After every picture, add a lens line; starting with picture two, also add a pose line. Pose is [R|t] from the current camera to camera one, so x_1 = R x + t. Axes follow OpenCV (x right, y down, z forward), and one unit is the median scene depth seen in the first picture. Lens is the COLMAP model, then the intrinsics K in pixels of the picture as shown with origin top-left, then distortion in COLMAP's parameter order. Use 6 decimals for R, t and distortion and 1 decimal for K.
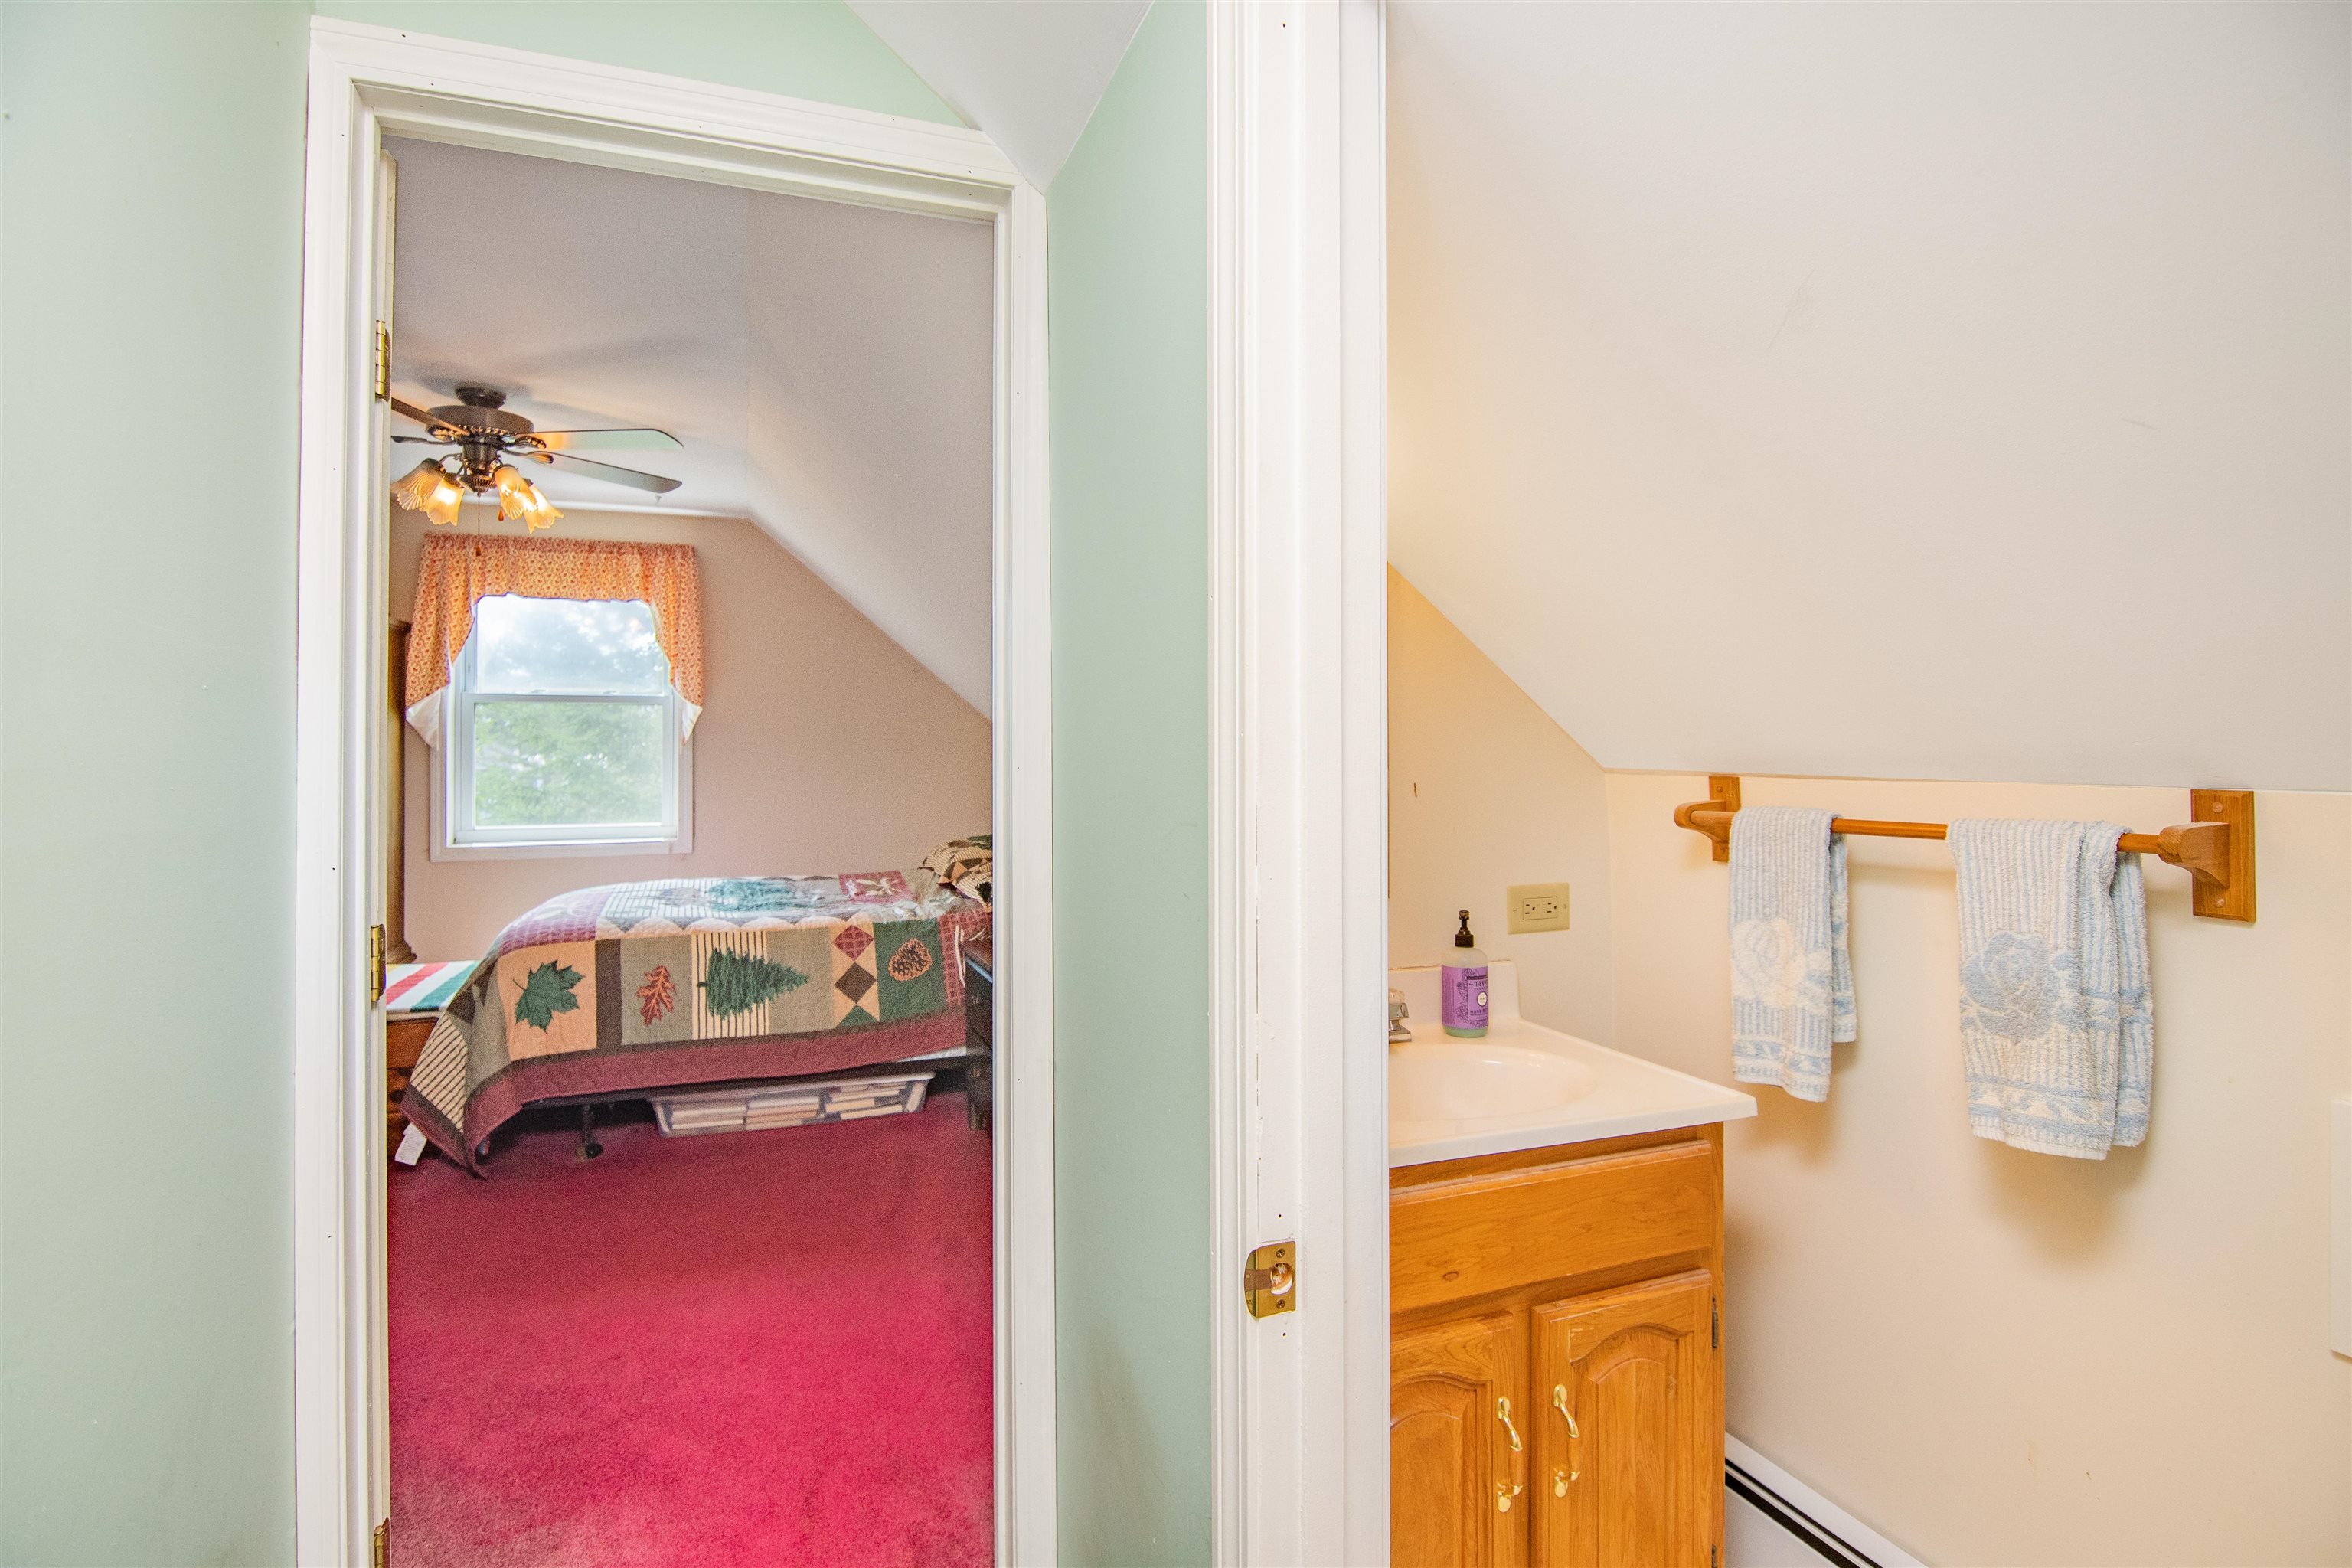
lens RADIAL K [[1146.4, 0, 1170.5], [0, 1146.4, 730.9], [0, 0, 1]] dist [-0.002398, -0.002941]
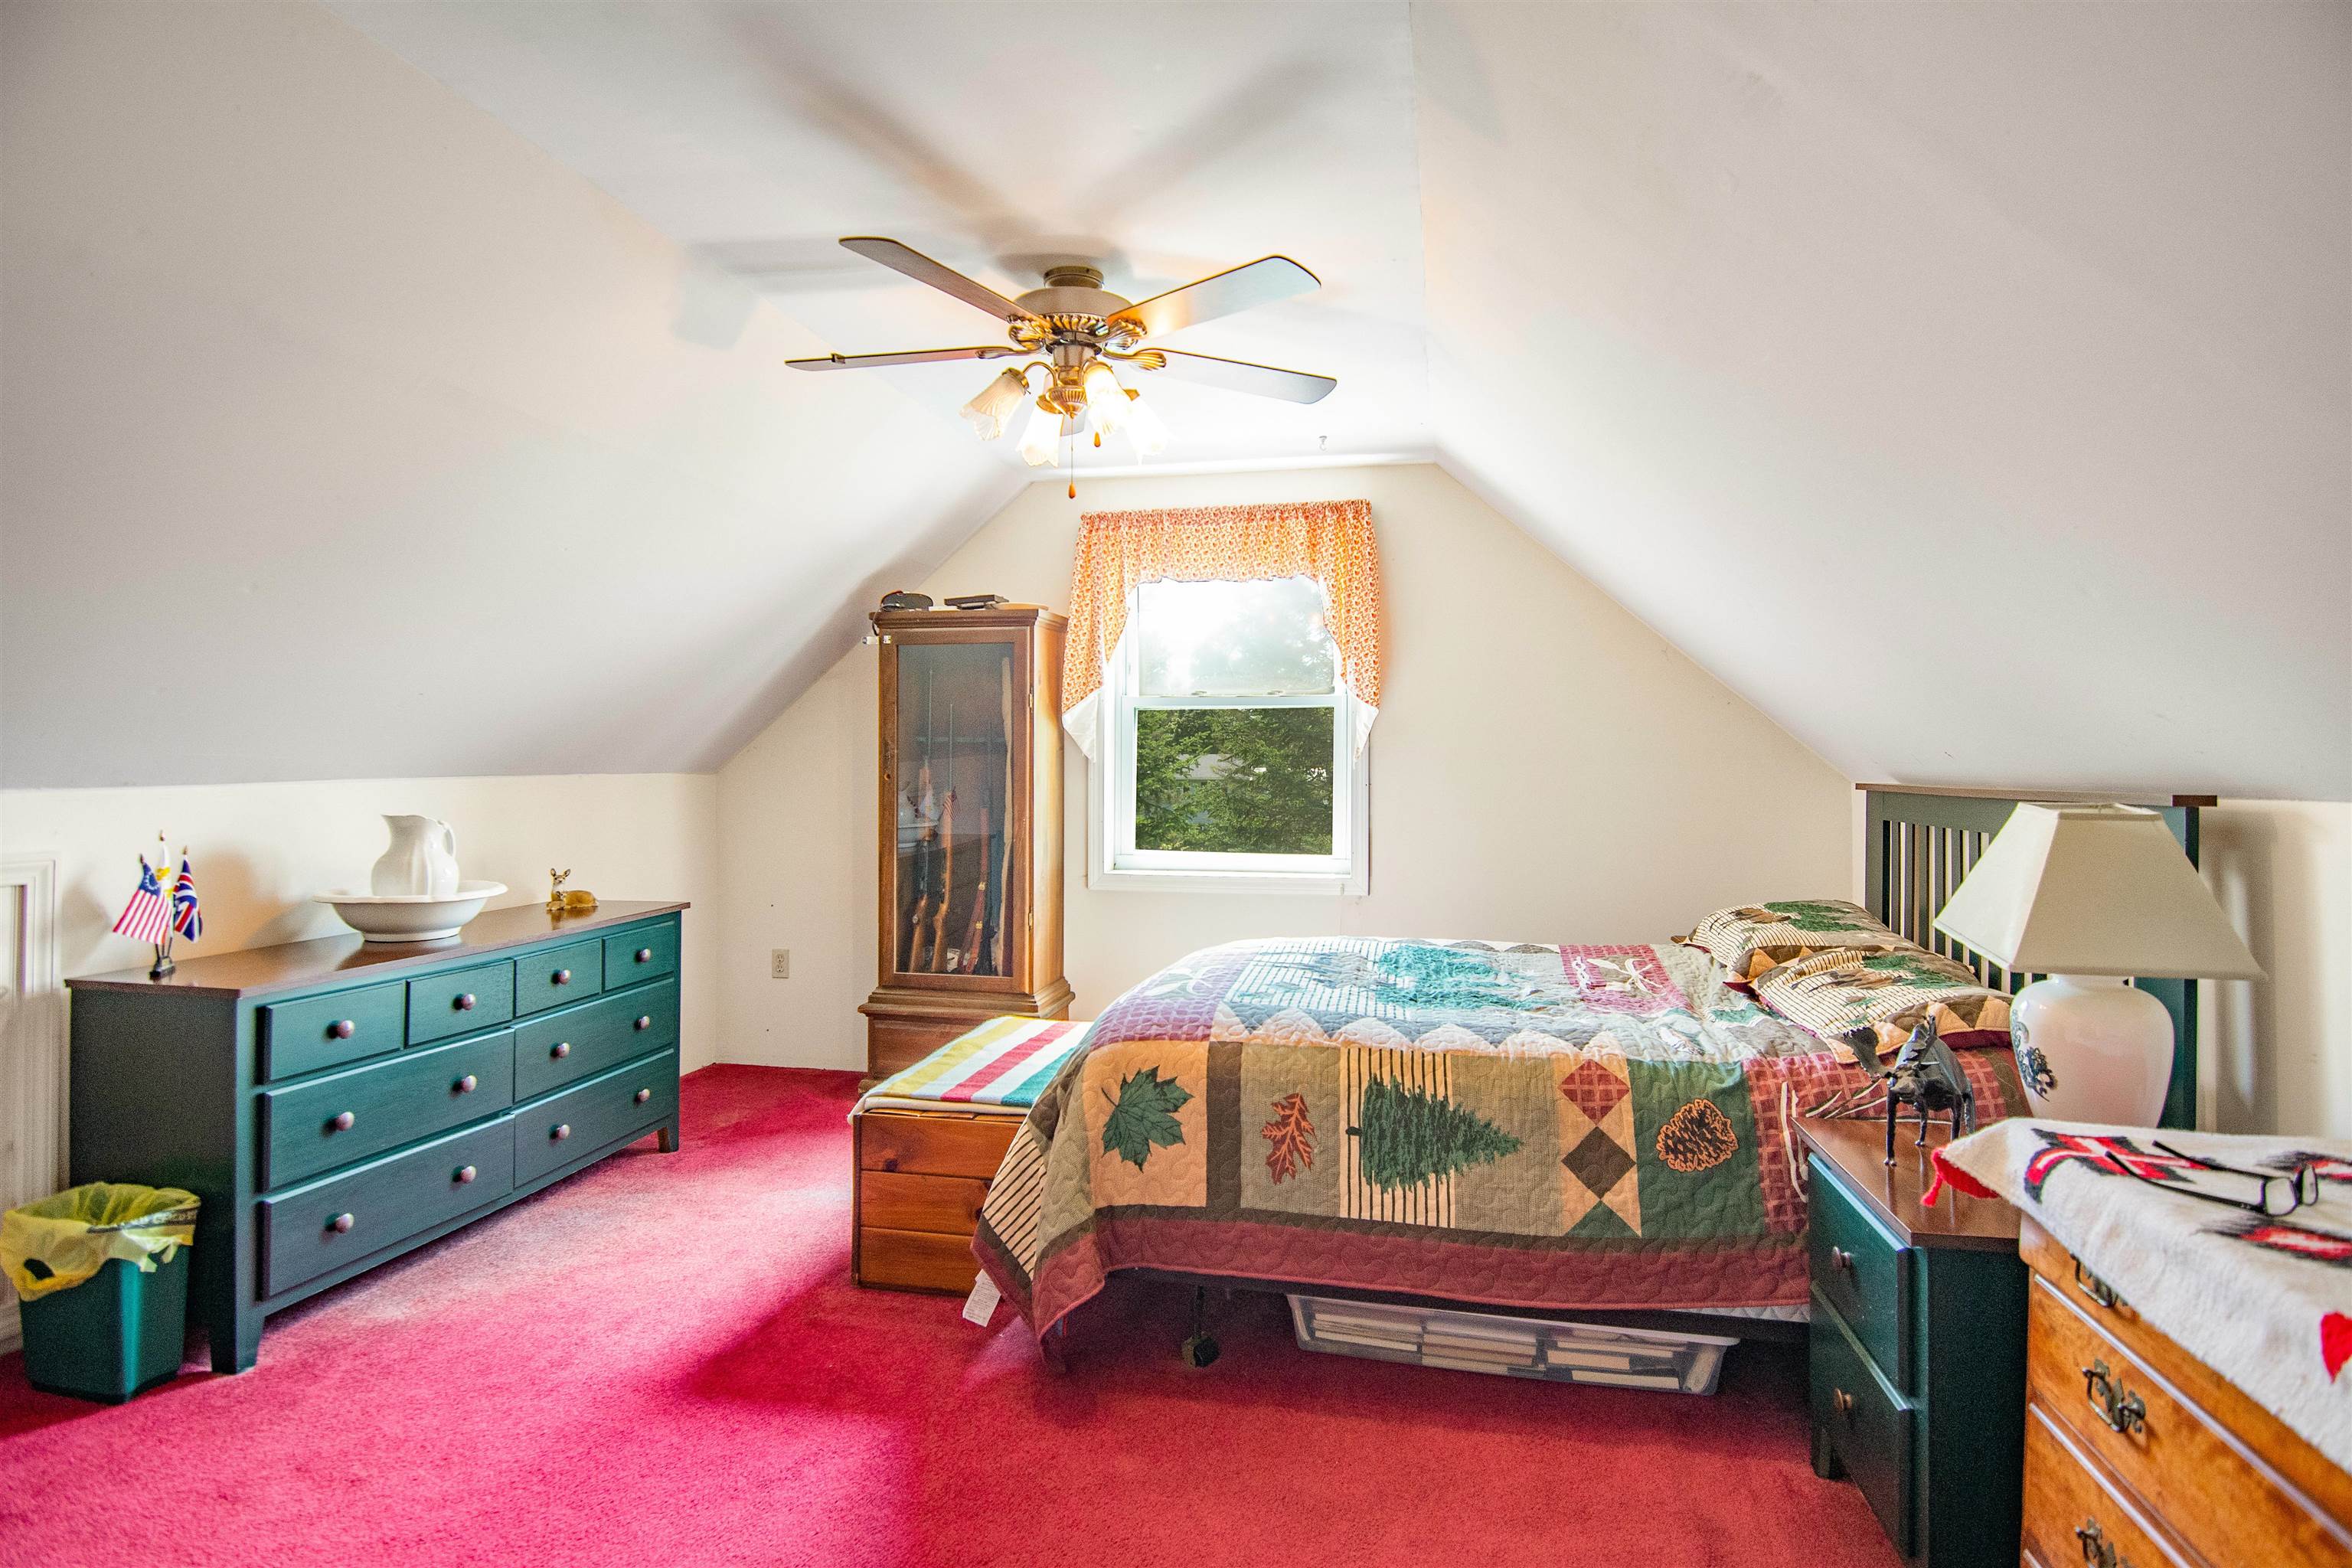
lens RADIAL K [[1146.4, 0, 1192.1], [0, 1146.4, 745.6], [0, 0, 1]] dist [-0.002398, -0.002941]
pose [[0.837785, -0.001497, -0.545998, -0.128574], [0.001696, 0.999999, -0.000141, 0.005797], [0.545998, -0.000808, 0.837786, 0.394917]]
